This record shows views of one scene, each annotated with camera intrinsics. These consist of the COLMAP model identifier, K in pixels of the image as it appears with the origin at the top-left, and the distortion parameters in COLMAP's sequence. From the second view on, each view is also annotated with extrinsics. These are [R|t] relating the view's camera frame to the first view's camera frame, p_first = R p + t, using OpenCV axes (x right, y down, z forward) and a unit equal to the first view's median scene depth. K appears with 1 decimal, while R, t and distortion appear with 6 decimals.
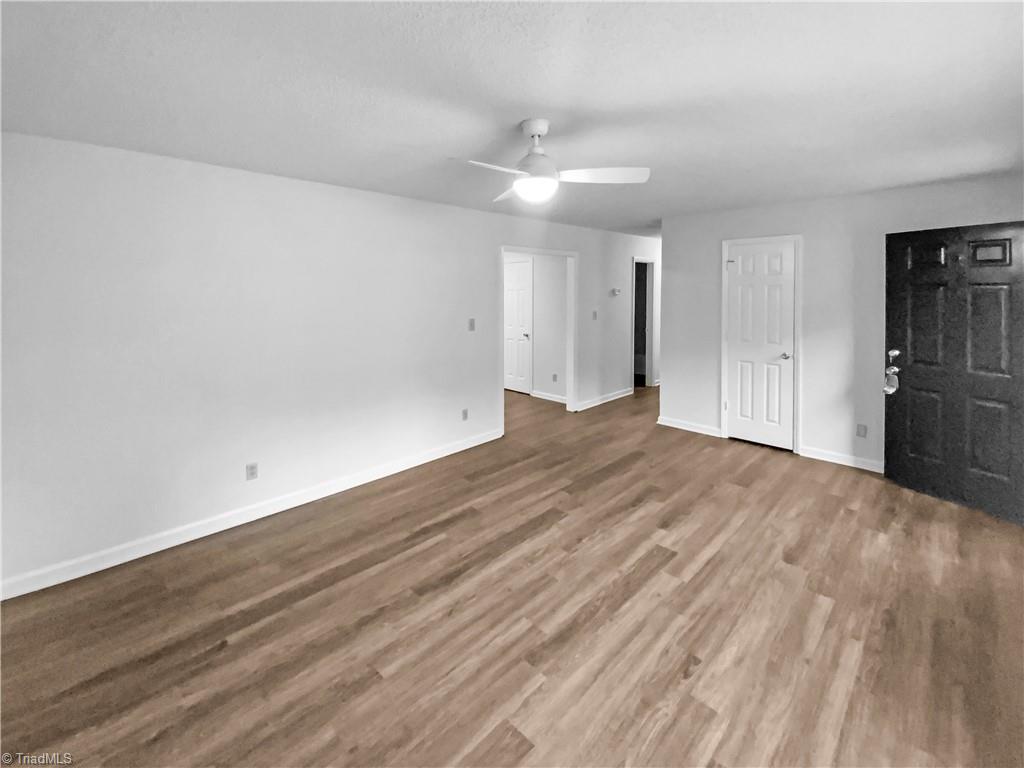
lens RADIAL K [[432.5, 0, 499.4], [0, 432.5, 363.2], [0, 0, 1]] dist [0.000317, -0.005136]
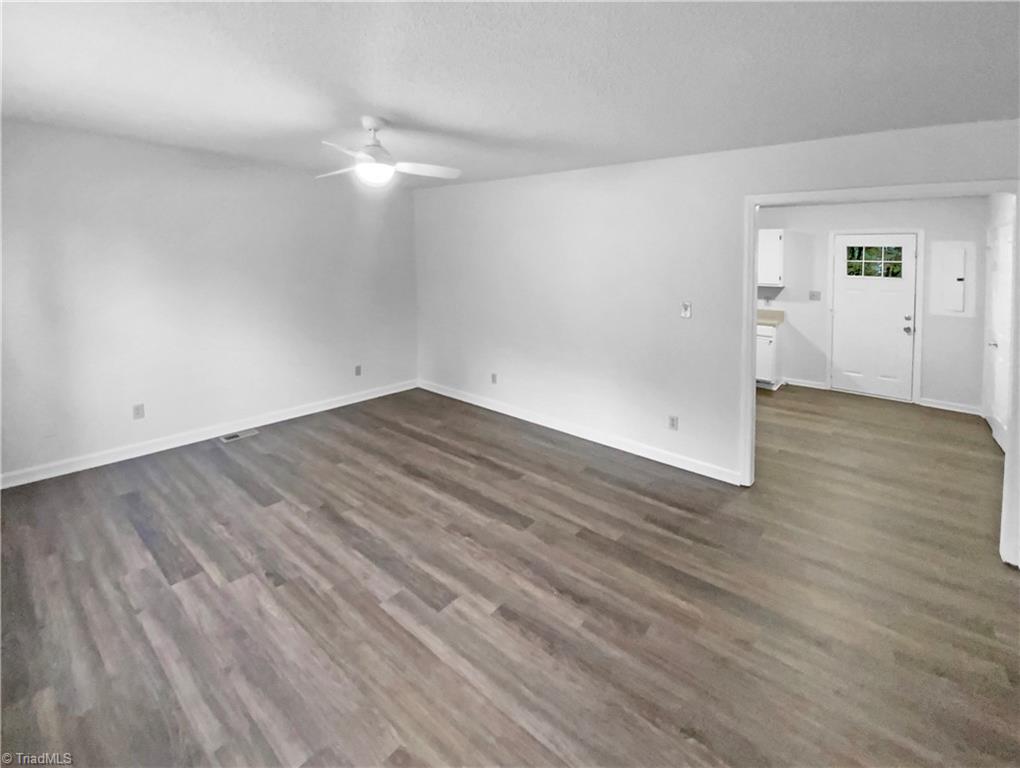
lens RADIAL K [[433.1, 0, 510.0], [0, 433.1, 384.0], [0, 0, 1]] dist [-0.001406, -0.000200]
pose [[0.120684, 0.288077, -0.949972, 1.094489], [-0.186319, 0.946533, 0.263364, -0.174471], [0.975049, 0.145214, 0.167905, 0.989287]]
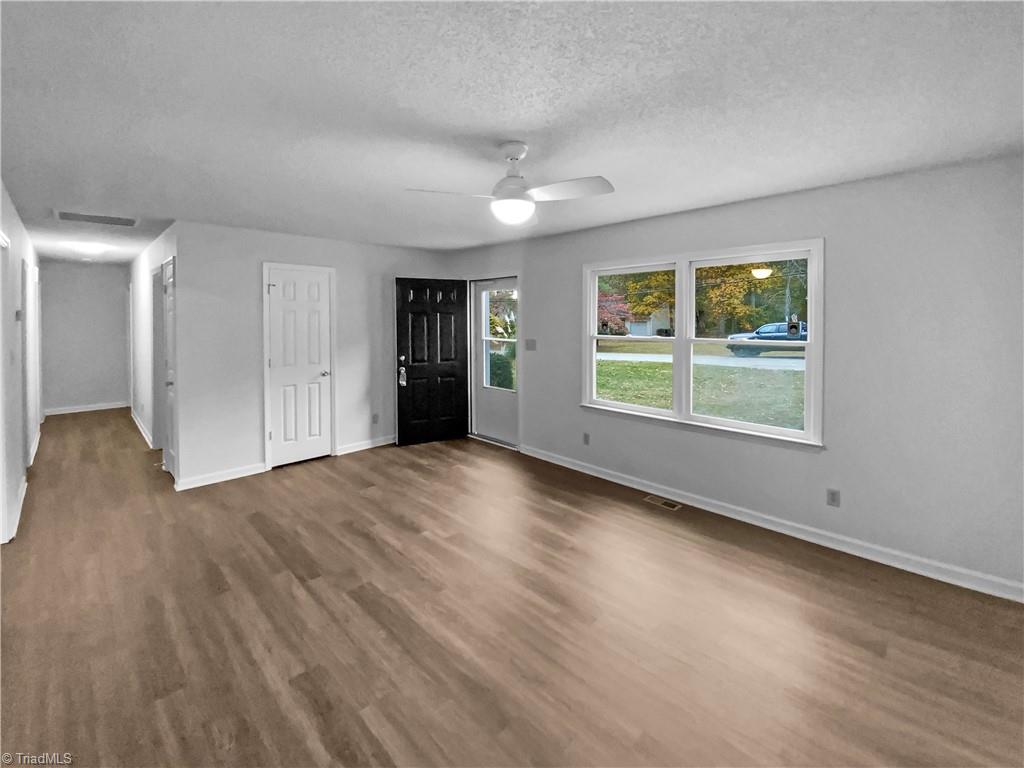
lens RADIAL K [[434.8, 0, 512.0], [0, 434.8, 384.0], [0, 0, 1]] dist [-0.001406, -0.000200]
pose [[-0.015177, -0.145197, 0.989286, -0.764978], [0.164119, 0.975620, 0.145709, -0.120887], [-0.986324, 0.164572, 0.009023, 0.821005]]
